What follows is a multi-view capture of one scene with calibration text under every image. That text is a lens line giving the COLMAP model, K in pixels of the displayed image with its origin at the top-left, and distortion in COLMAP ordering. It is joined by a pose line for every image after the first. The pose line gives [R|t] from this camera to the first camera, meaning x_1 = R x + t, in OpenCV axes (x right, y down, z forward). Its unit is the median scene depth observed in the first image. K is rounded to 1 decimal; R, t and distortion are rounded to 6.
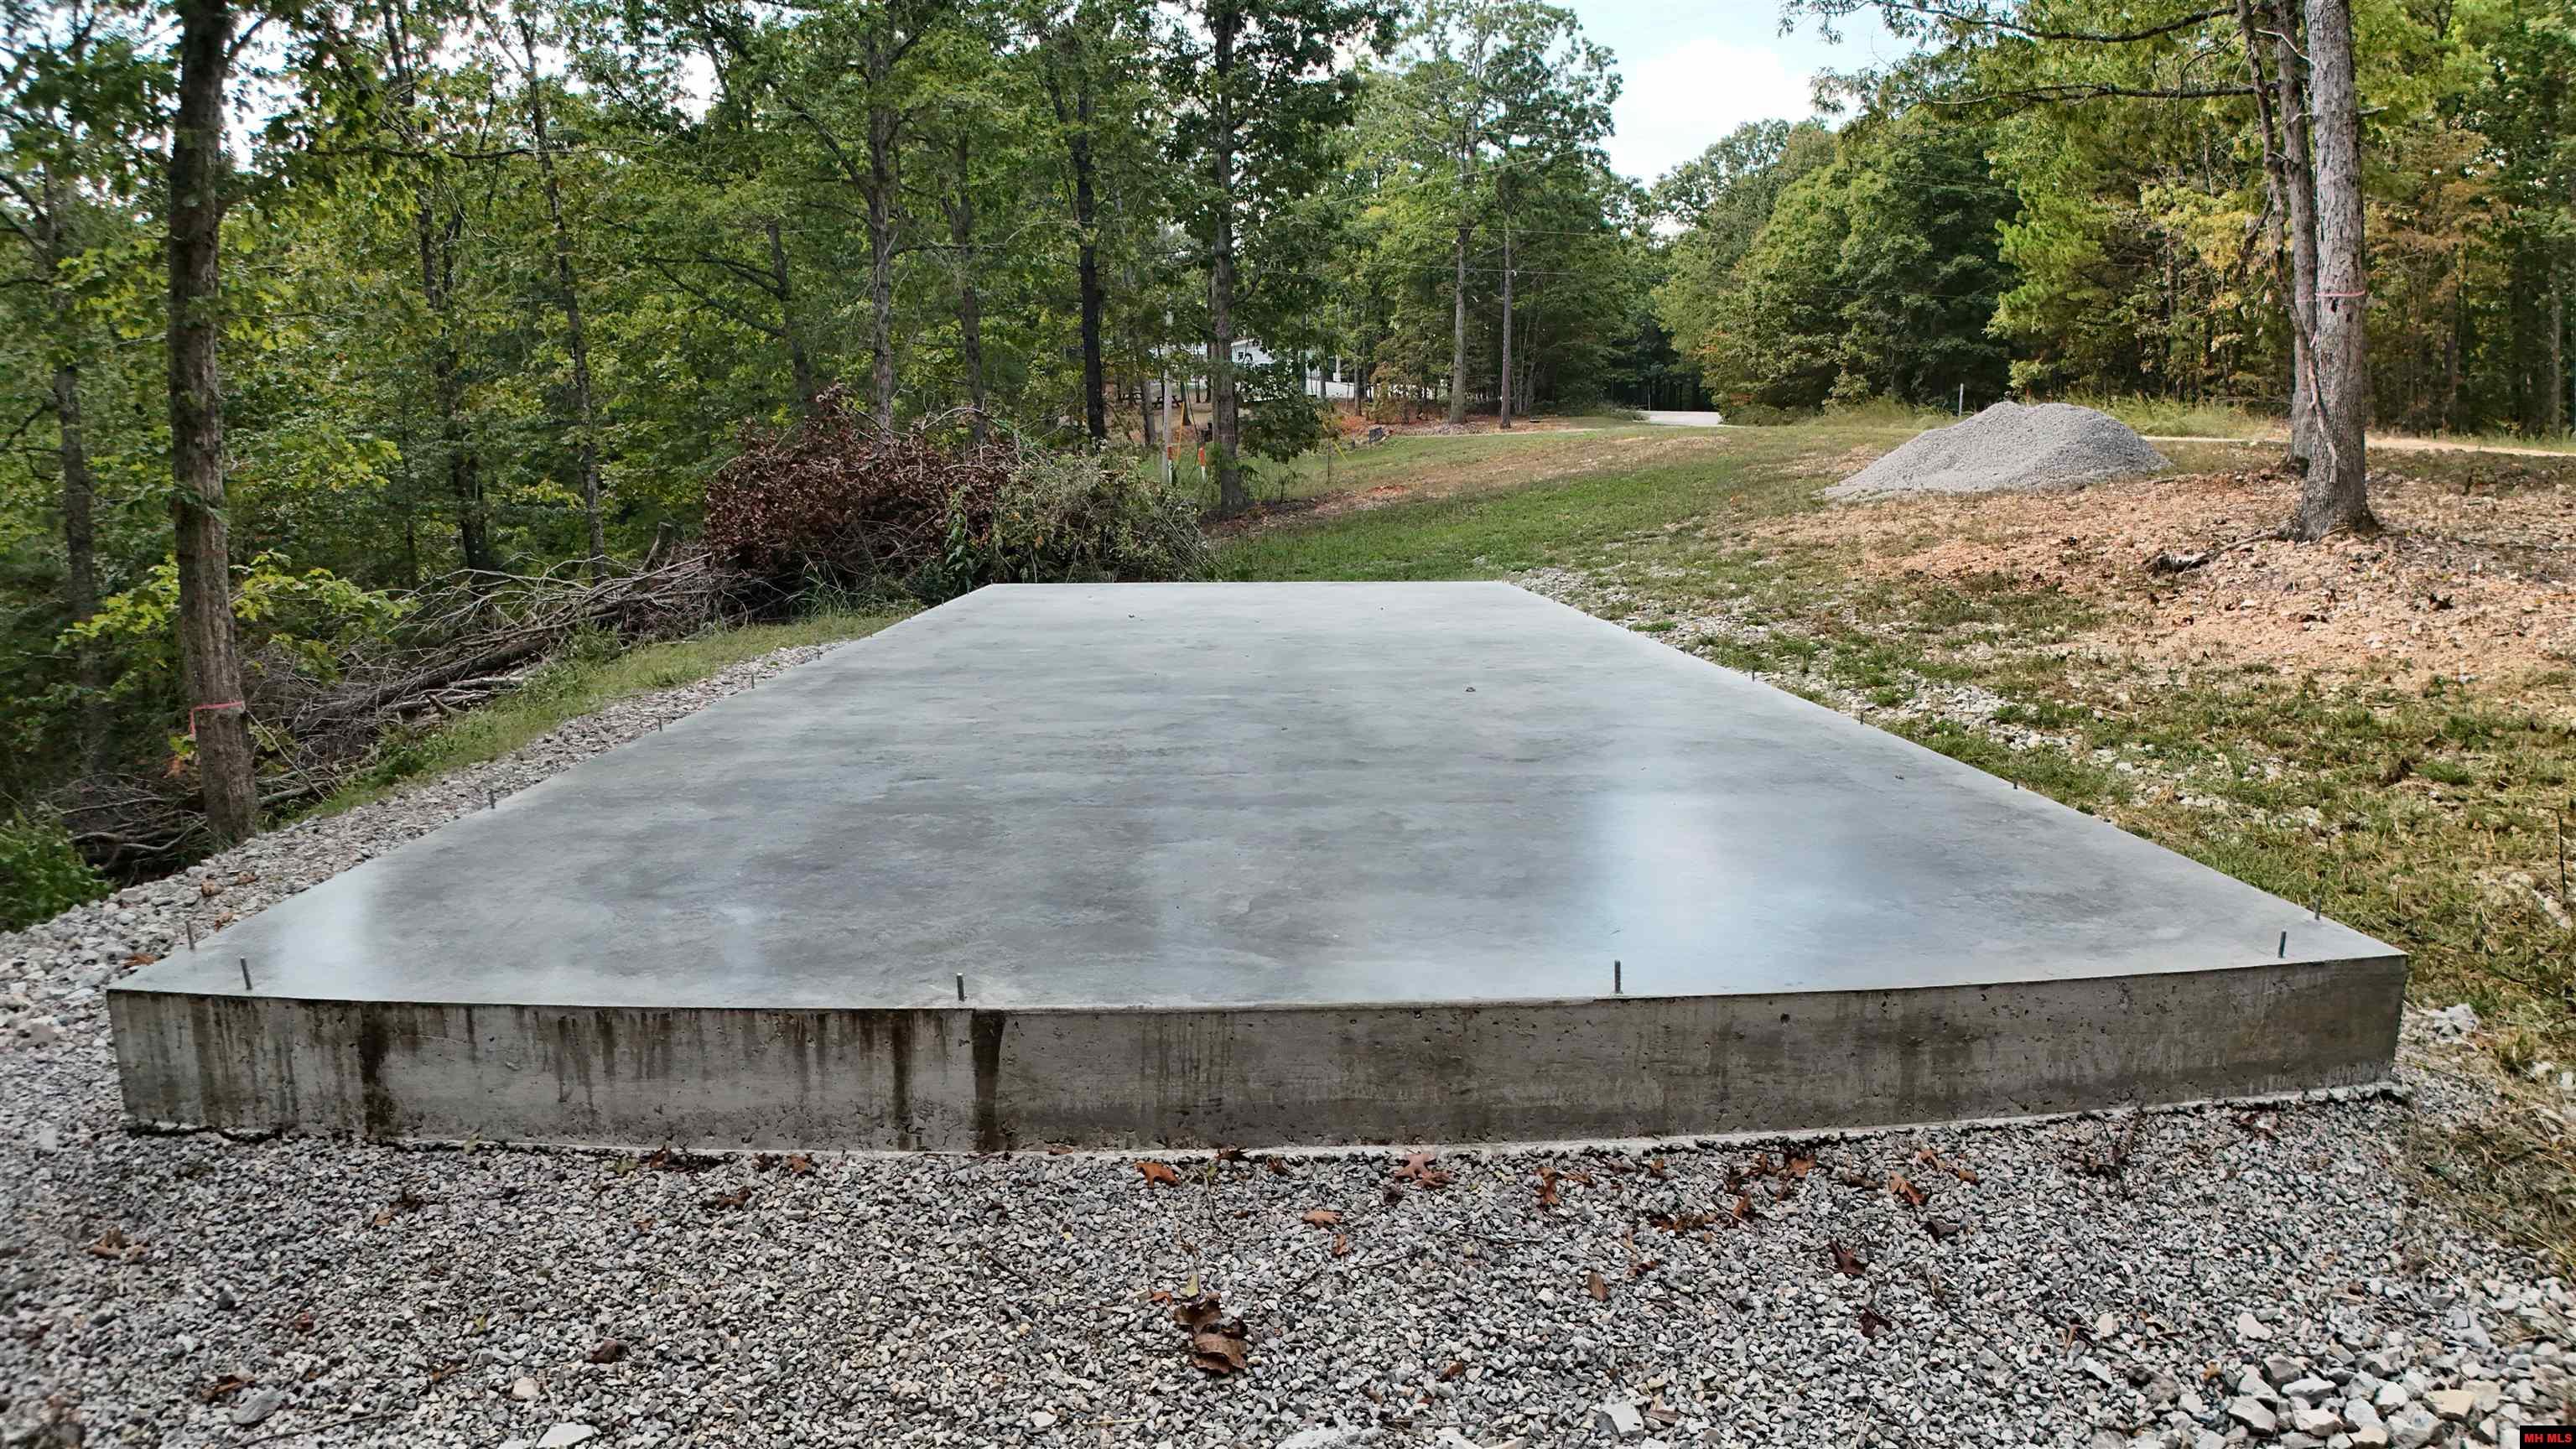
lens RADIAL K [[1602.2, 0, 1268.9], [0, 1602.2, 734.9], [0, 0, 1]] dist [-0.189572, 0.022423]
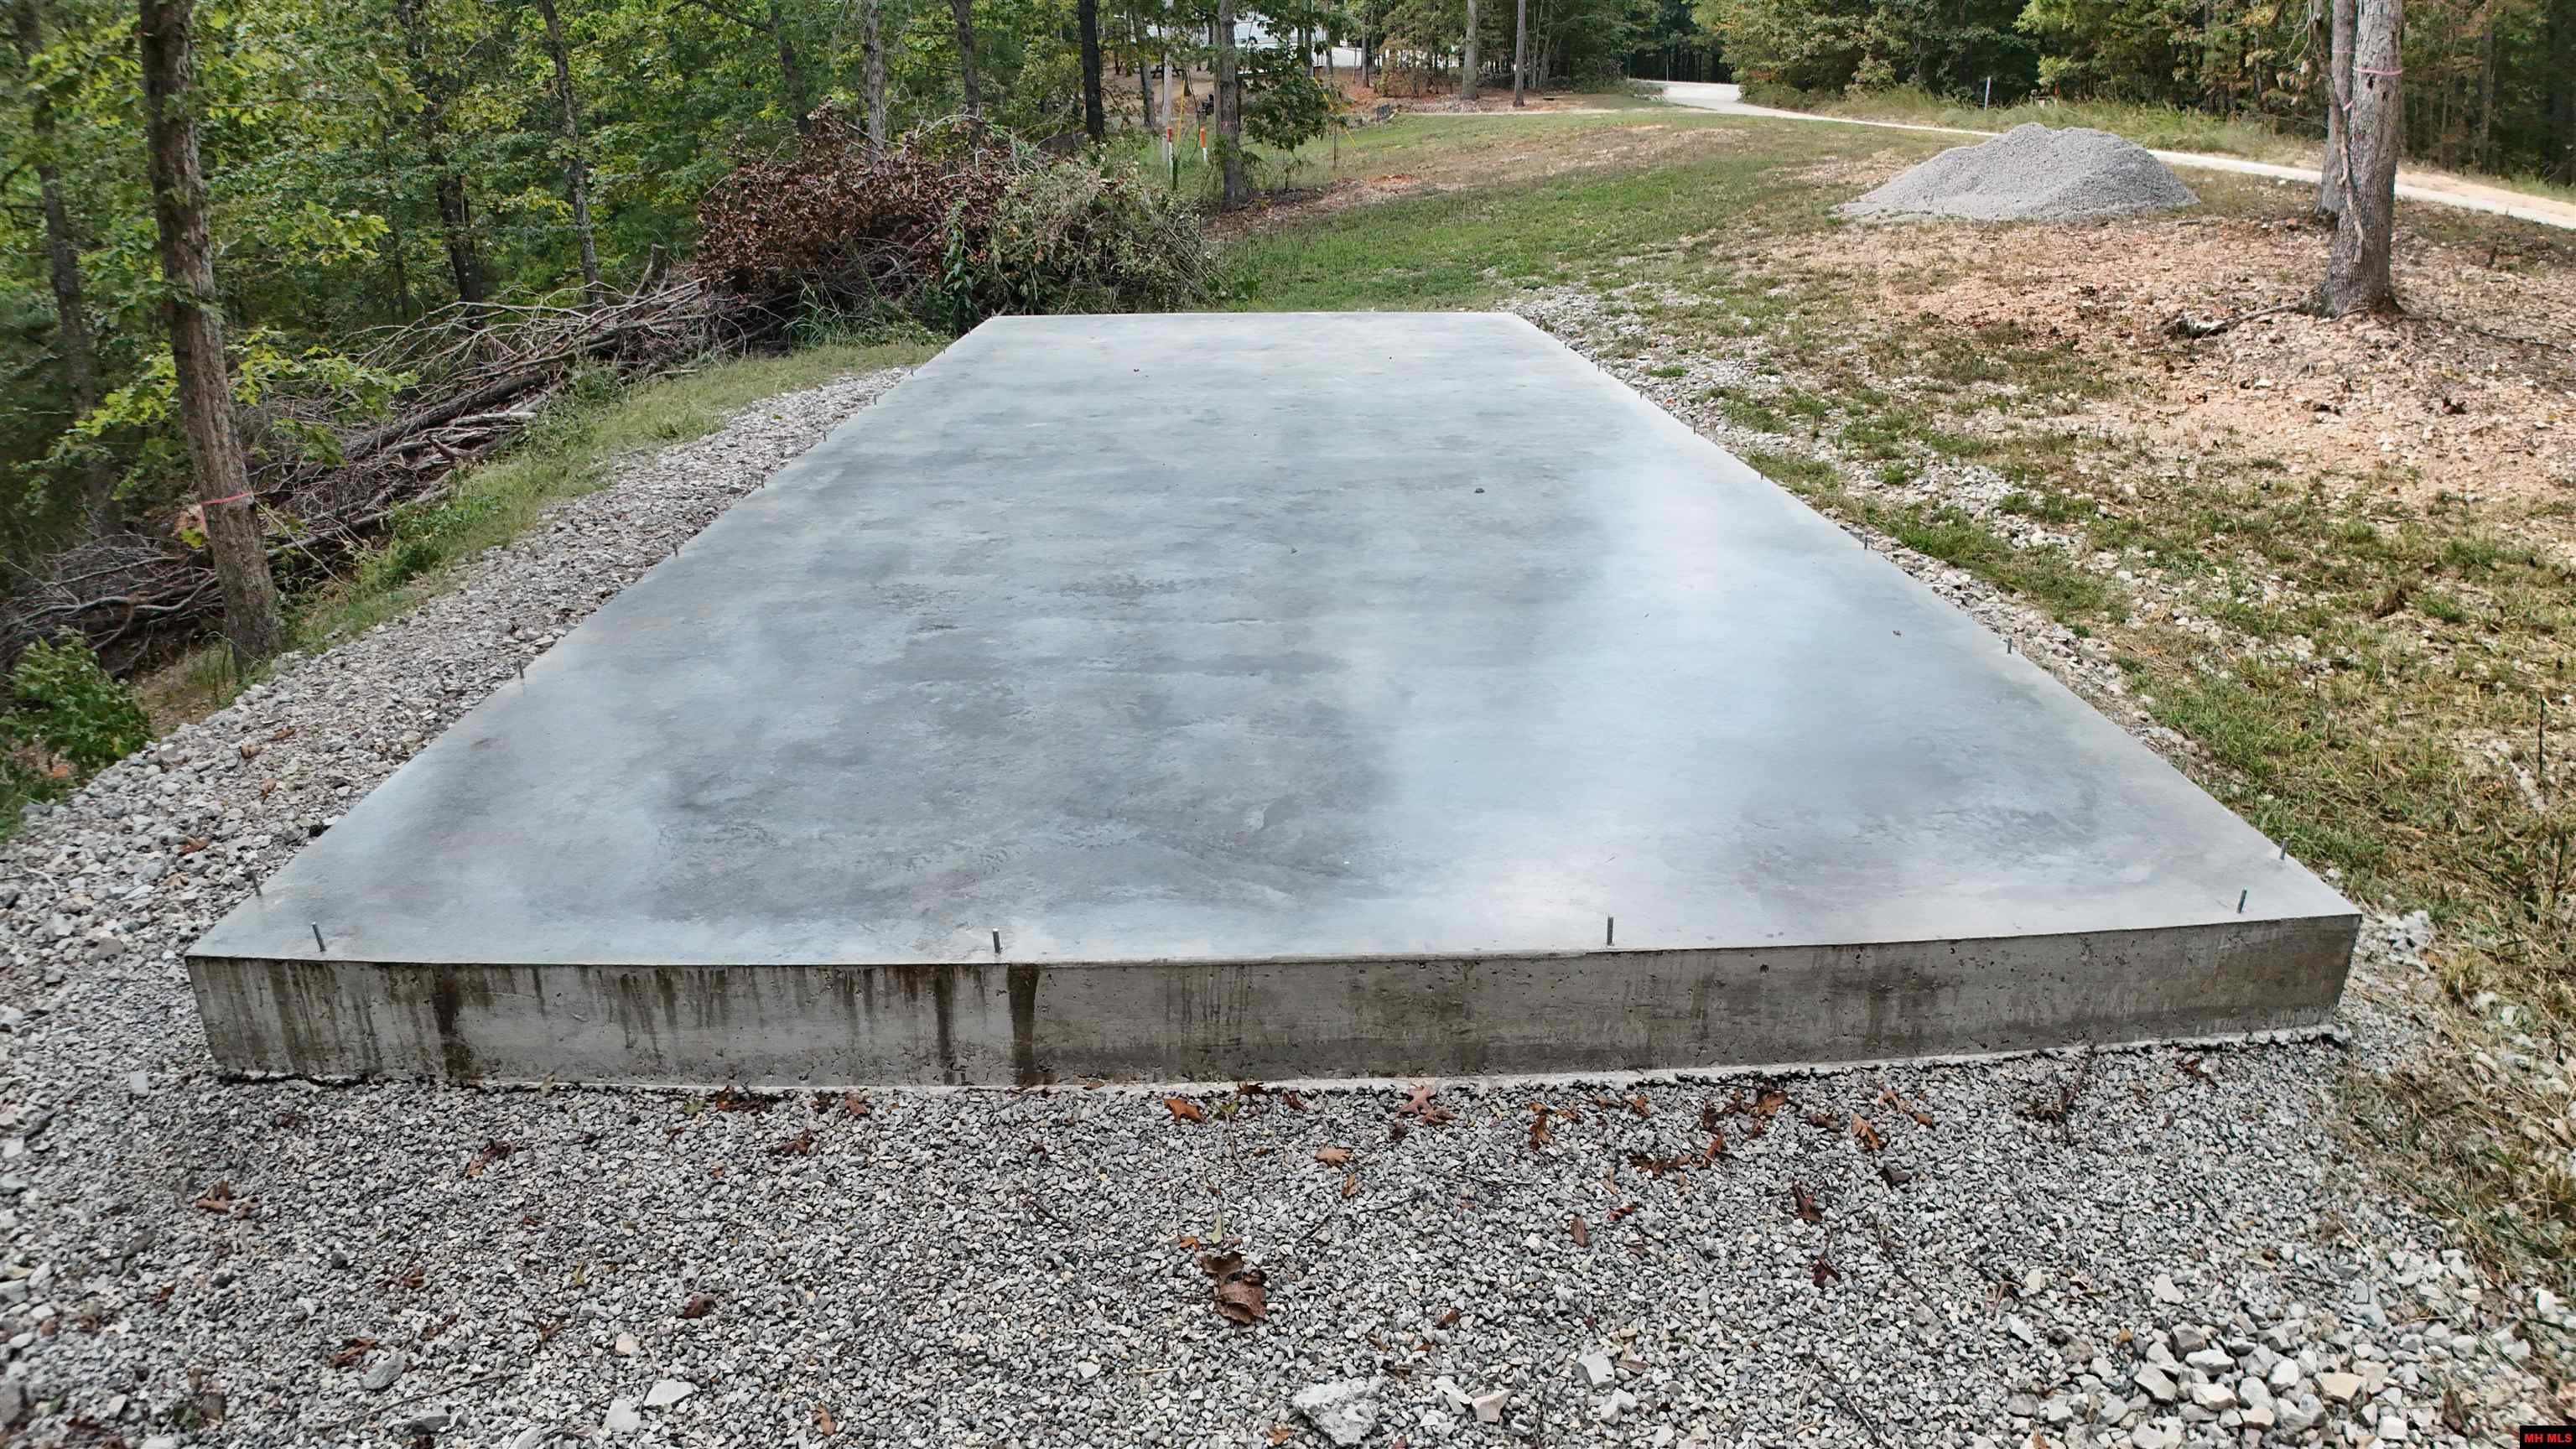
lens RADIAL K [[1602.2, 0, 1266.4], [0, 1602.2, 729.0], [0, 0, 1]] dist [-0.189572, 0.022423]
pose [[0.999987, -0.002307, -0.004620, -0.006717], [0.003204, 0.978773, 0.204923, -0.201972], [0.004049, -0.204935, 0.978767, -0.021576]]
